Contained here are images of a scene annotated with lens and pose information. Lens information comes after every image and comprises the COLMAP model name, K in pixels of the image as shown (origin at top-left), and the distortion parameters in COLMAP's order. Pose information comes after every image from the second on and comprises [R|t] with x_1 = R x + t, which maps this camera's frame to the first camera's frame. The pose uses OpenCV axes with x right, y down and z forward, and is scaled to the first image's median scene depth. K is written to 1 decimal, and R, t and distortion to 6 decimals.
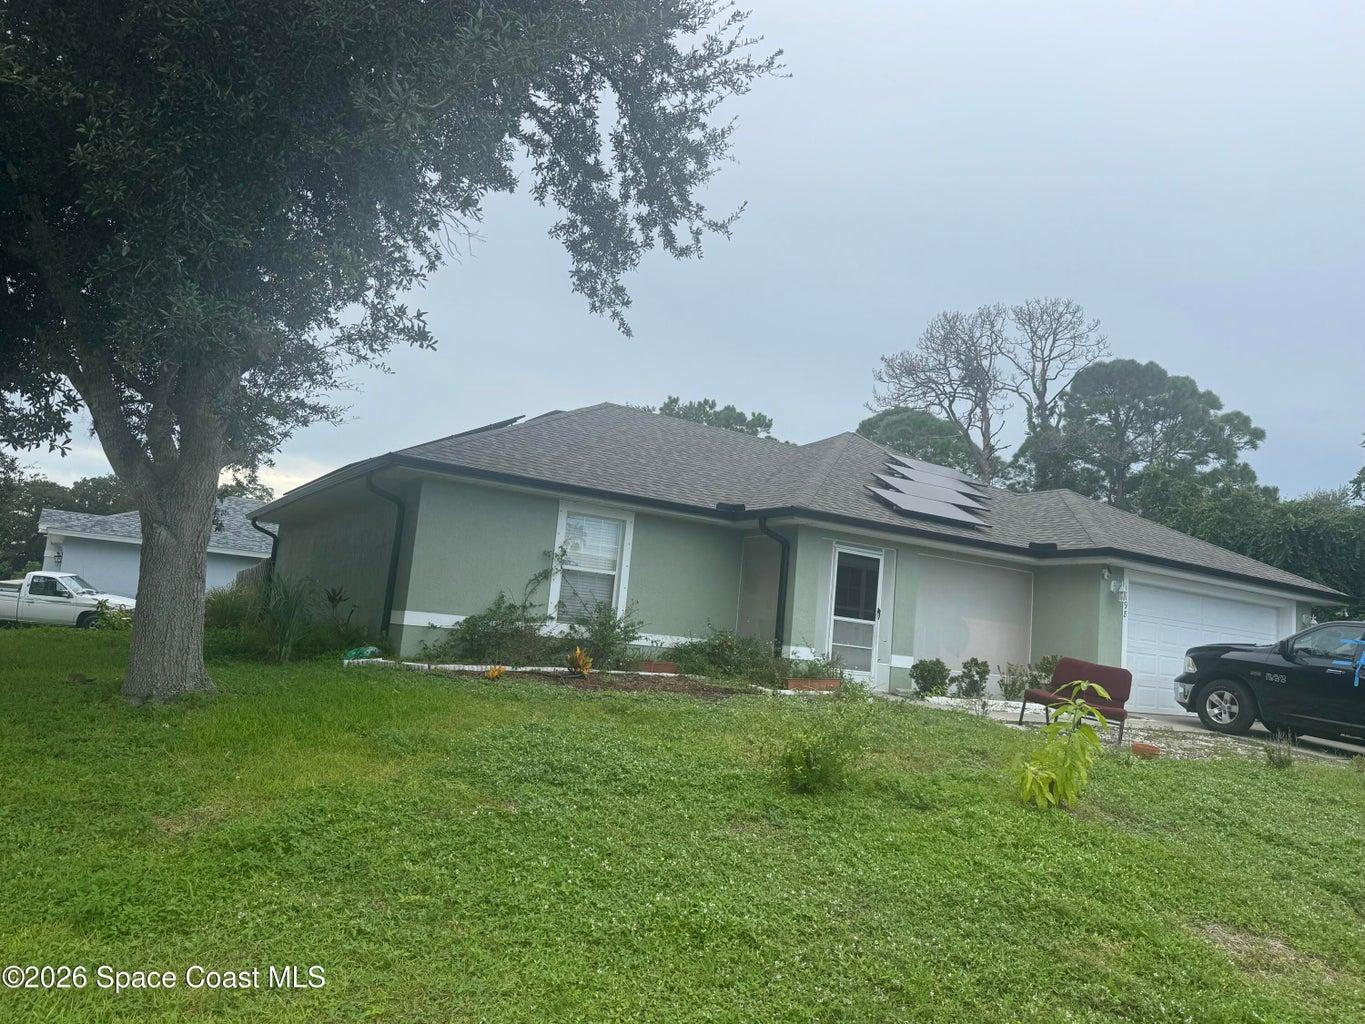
lens RADIAL K [[985.5, 0, 686.6], [0, 985.5, 517.0], [0, 0, 1]] dist [0.057105, -0.009801]
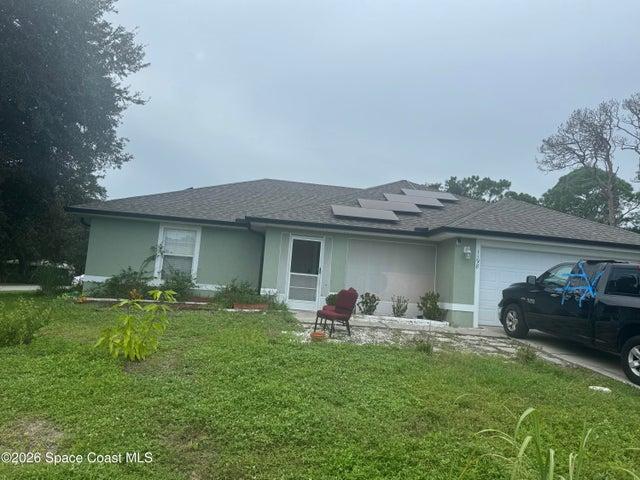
lens RADIAL K [[462.1, 0, 320.9], [0, 462.1, 234.0], [0, 0, 1]] dist [0.057105, -0.009801]
pose [[0.917478, -0.068253, -0.391888, 0.567582], [0.059189, 0.997627, -0.035180, 0.061124], [0.393359, 0.009082, 0.919340, 0.196035]]
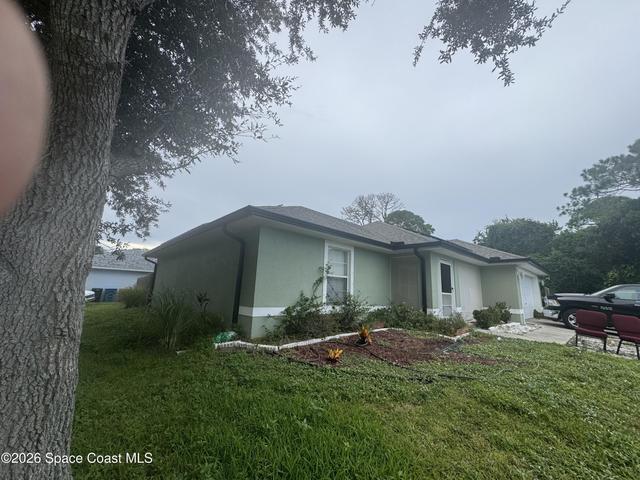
lens RADIAL K [[254.1, 0, 318.1], [0, 254.1, 241.9], [0, 0, 1]] dist [-0.001653, 0.000915]
pose [[0.980910, -0.014252, 0.193939, -0.227116], [0.024444, 0.998437, -0.050258, 0.010645], [-0.192920, 0.054039, 0.979725, 0.503028]]
